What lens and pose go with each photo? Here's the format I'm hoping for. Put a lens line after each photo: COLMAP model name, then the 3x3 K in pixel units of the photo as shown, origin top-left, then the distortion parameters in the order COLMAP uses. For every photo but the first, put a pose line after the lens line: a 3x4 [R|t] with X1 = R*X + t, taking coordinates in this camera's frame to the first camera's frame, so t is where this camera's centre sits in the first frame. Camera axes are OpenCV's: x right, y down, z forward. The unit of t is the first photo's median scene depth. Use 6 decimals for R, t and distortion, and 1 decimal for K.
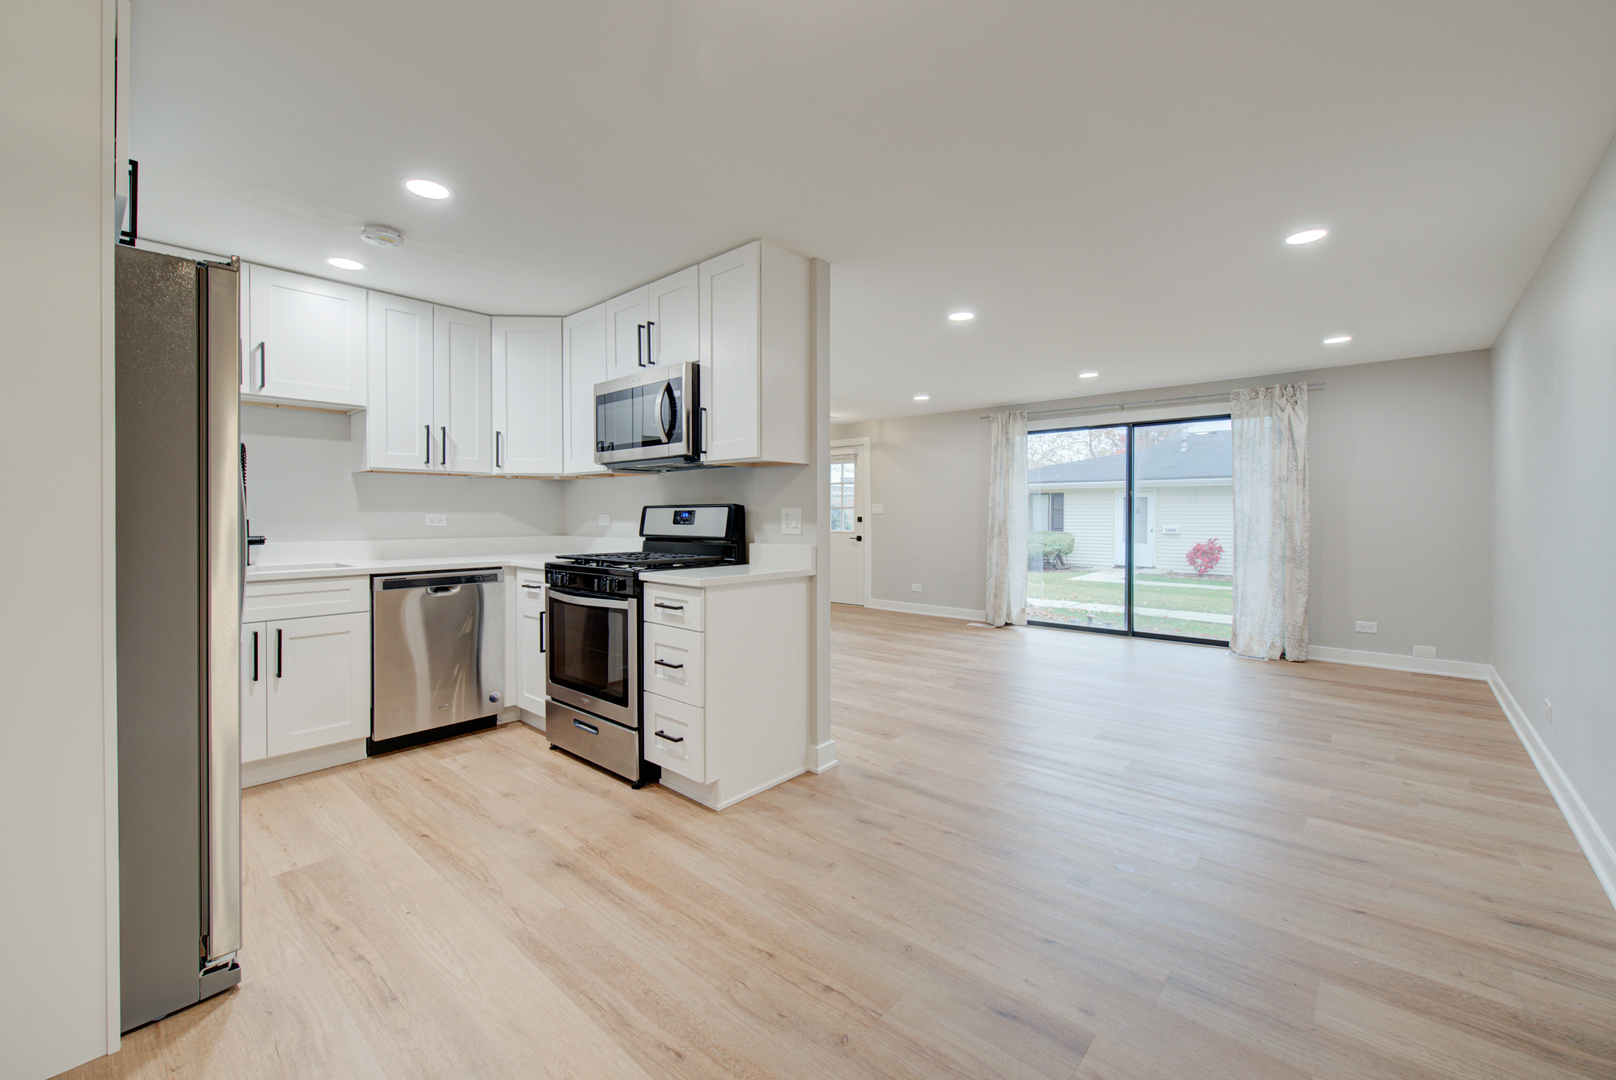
lens RADIAL K [[654.0, 0, 801.3], [0, 654.0, 519.6], [0, 0, 1]] dist [0.001451, -0.002495]
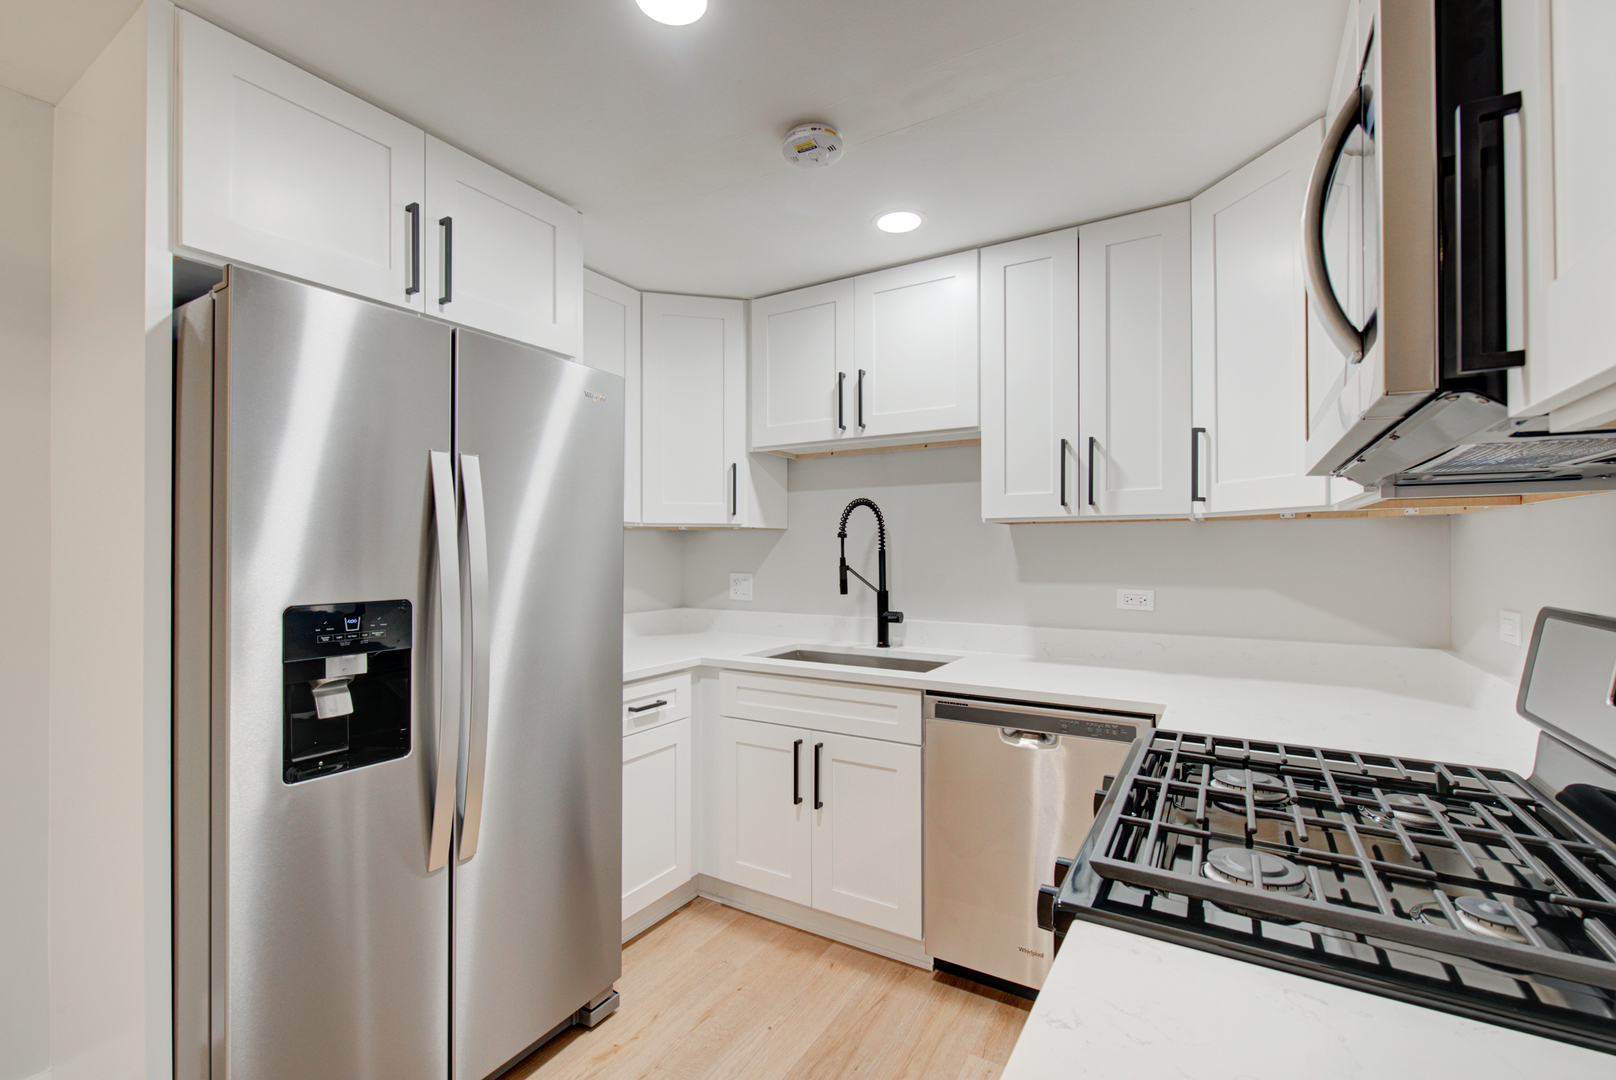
lens RADIAL K [[703.4, 0, 800.8], [0, 703.4, 549.2], [0, 0, 1]] dist [0.003209, -0.001394]
pose [[0.179436, -0.000929, -0.983769, -0.002760], [-0.008470, 0.999961, -0.002489, -0.048283], [0.983733, 0.008779, 0.179421, 0.724510]]
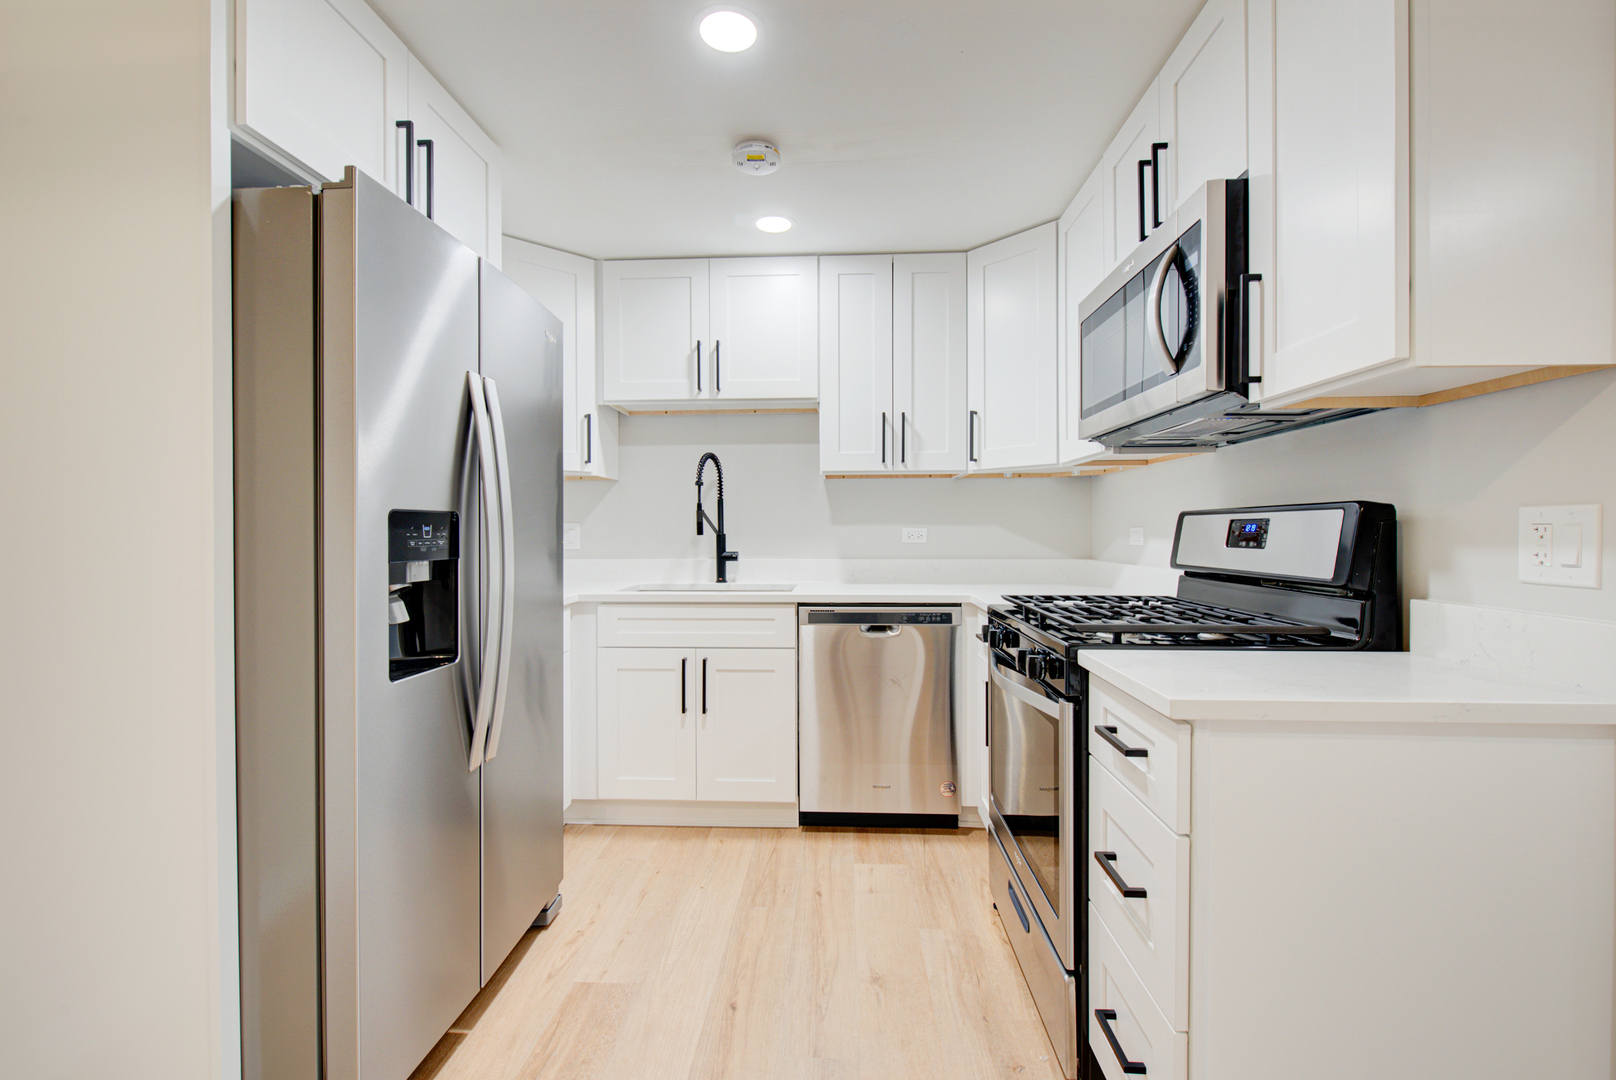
lens RADIAL K [[703.4, 0, 811.5], [0, 703.4, 537.1], [0, 0, 1]] dist [0.003209, -0.001394]
pose [[0.628827, 0.007718, -0.777507, 0.024279], [-0.003914, 0.999969, 0.006761, -0.002906], [0.777535, -0.001208, 0.628838, 0.449464]]
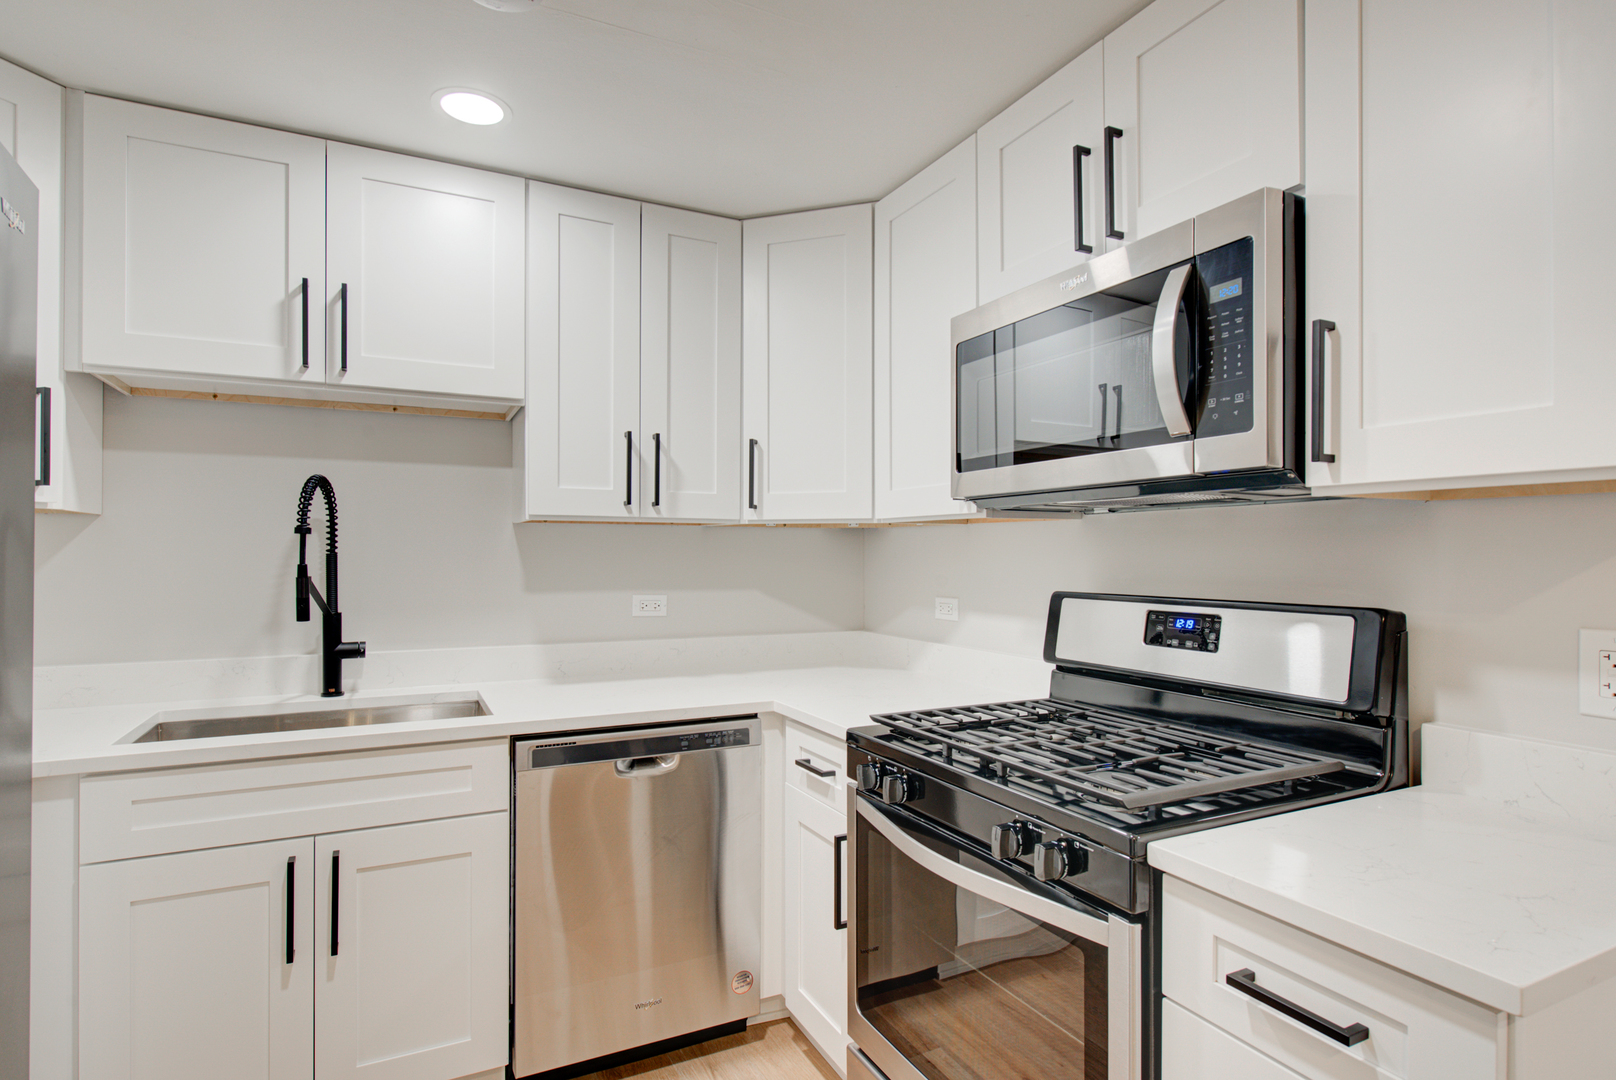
lens RADIAL K [[820.3, 0, 809.0], [0, 820.3, 554.4], [0, 0, 1]] dist [-0.002019, -0.001505]
pose [[0.932839, 0.004041, -0.360272, -0.221627], [-0.007520, 0.999938, -0.008257, -0.046141], [0.360216, 0.010412, 0.932811, 0.485732]]
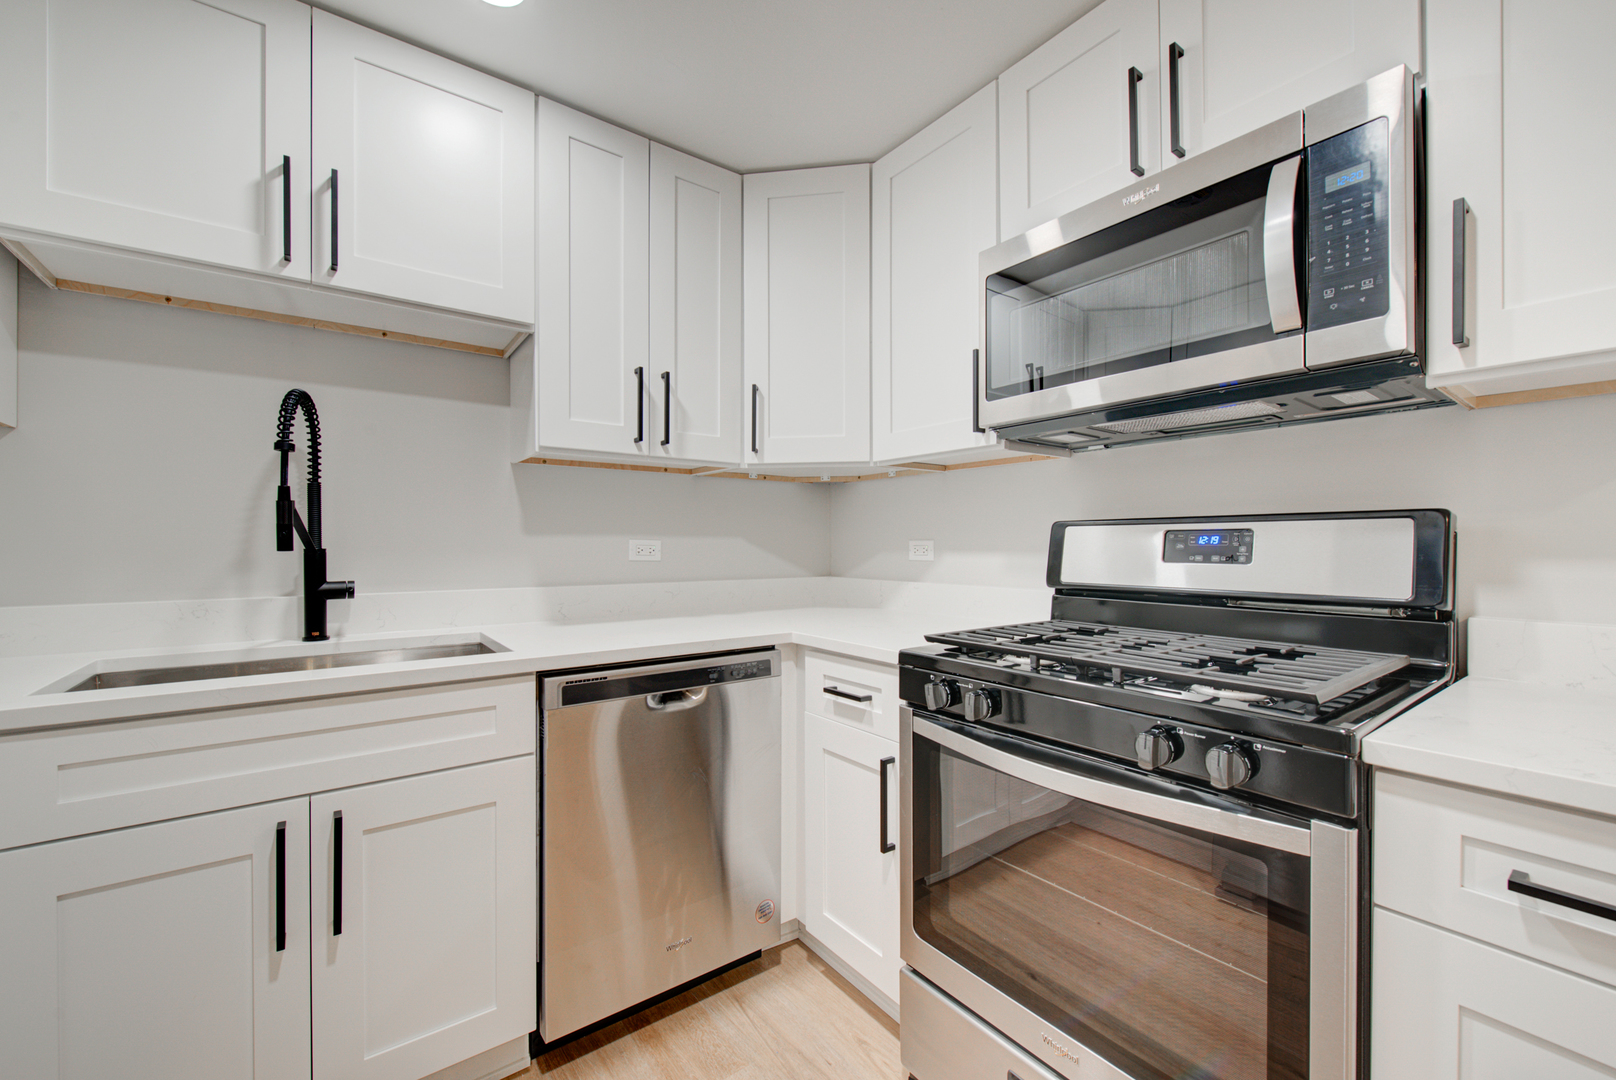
lens RADIAL K [[654.0, 0, 805.1], [0, 654.0, 540.7], [0, 0, 1]] dist [0.001451, -0.002495]
pose [[0.977719, -0.003115, -0.209897, -0.366006], [0.001111, 0.999953, -0.009667, -0.002259], [0.209917, 0.009219, 0.977676, 0.570221]]
